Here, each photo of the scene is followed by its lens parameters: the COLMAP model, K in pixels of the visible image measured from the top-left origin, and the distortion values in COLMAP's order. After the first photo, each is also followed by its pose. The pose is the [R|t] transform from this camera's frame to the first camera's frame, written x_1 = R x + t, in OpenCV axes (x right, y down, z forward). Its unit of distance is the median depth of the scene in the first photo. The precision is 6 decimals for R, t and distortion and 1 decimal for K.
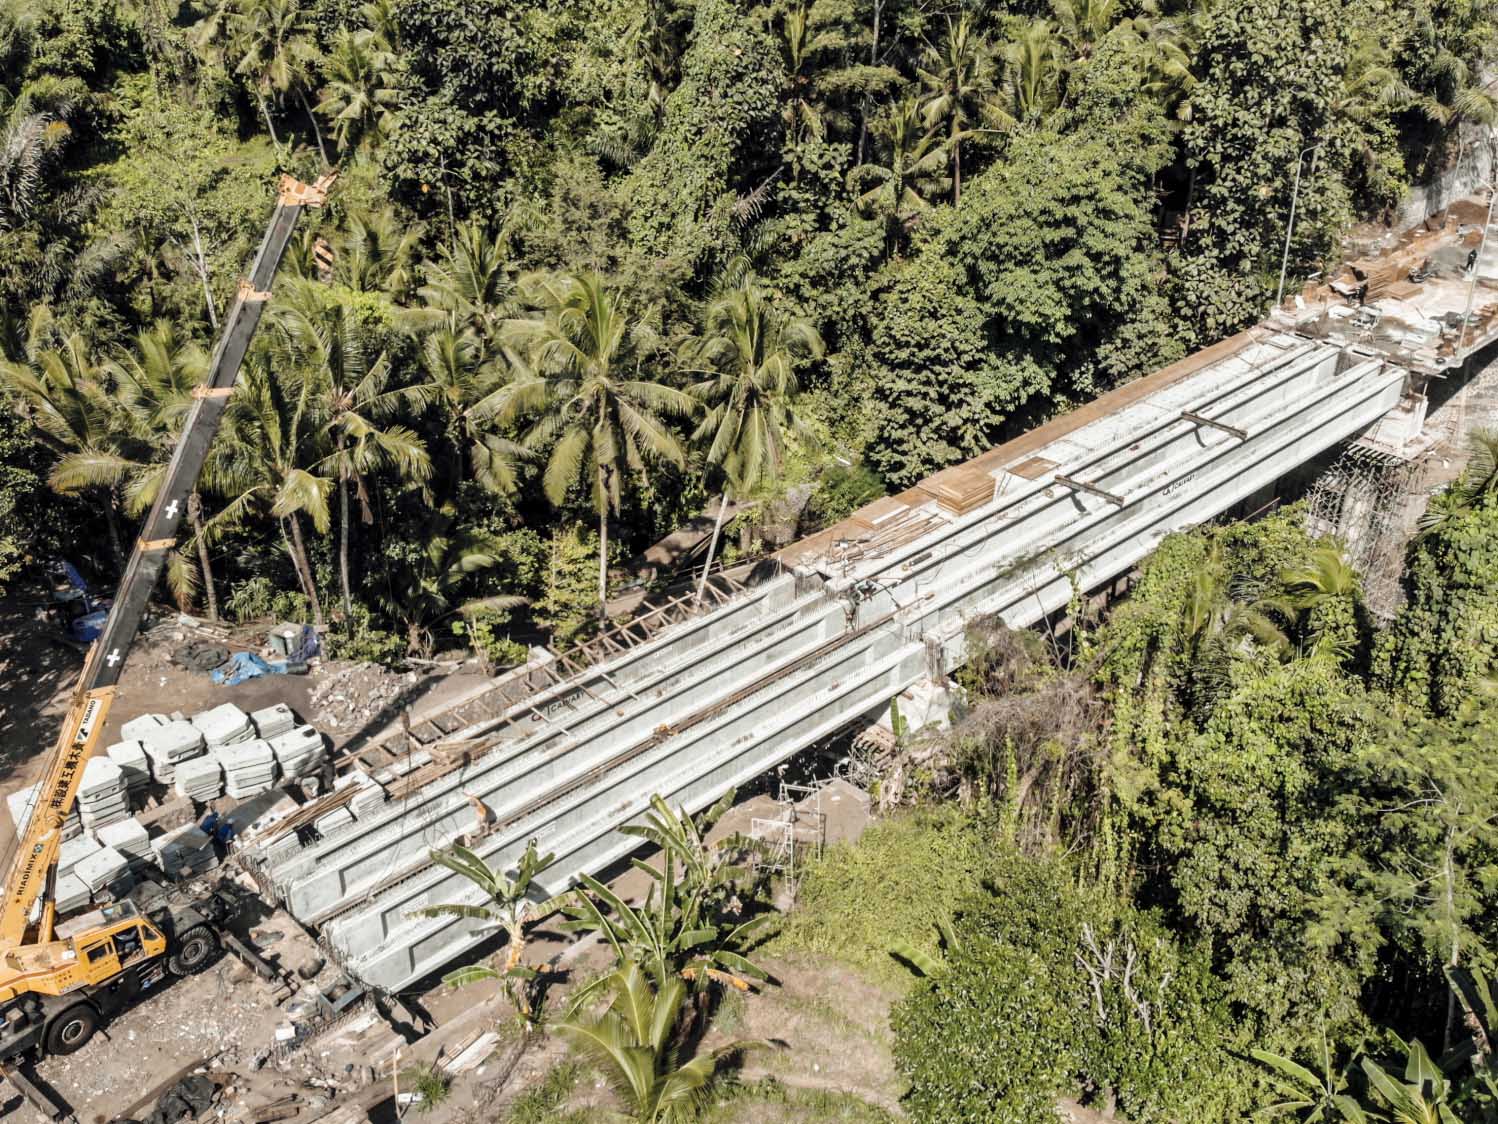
lens RADIAL K [[1448.2, 0, 740.7], [0, 1448.2, 571.9], [0, 0, 1]] dist [0.206879, -0.521931]
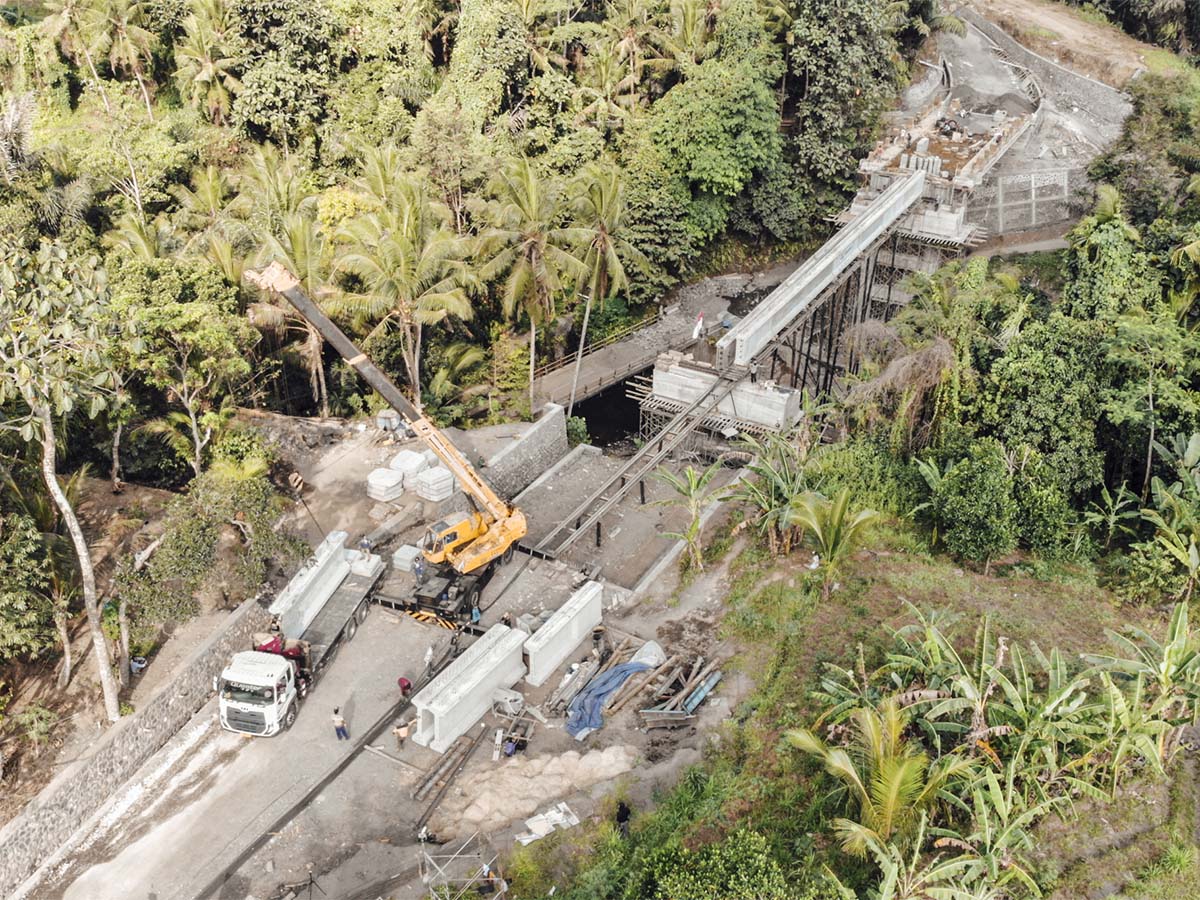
lens RADIAL K [[1163.0, 0, 608.0], [0, 1163.0, 450.4], [0, 0, 1]] dist [0.216420, -0.541347]
pose [[0.953312, -0.151468, 0.261255, -0.266667], [0.149647, 0.988372, 0.026969, 0.051651], [-0.262302, 0.013387, 0.964893, -0.141812]]
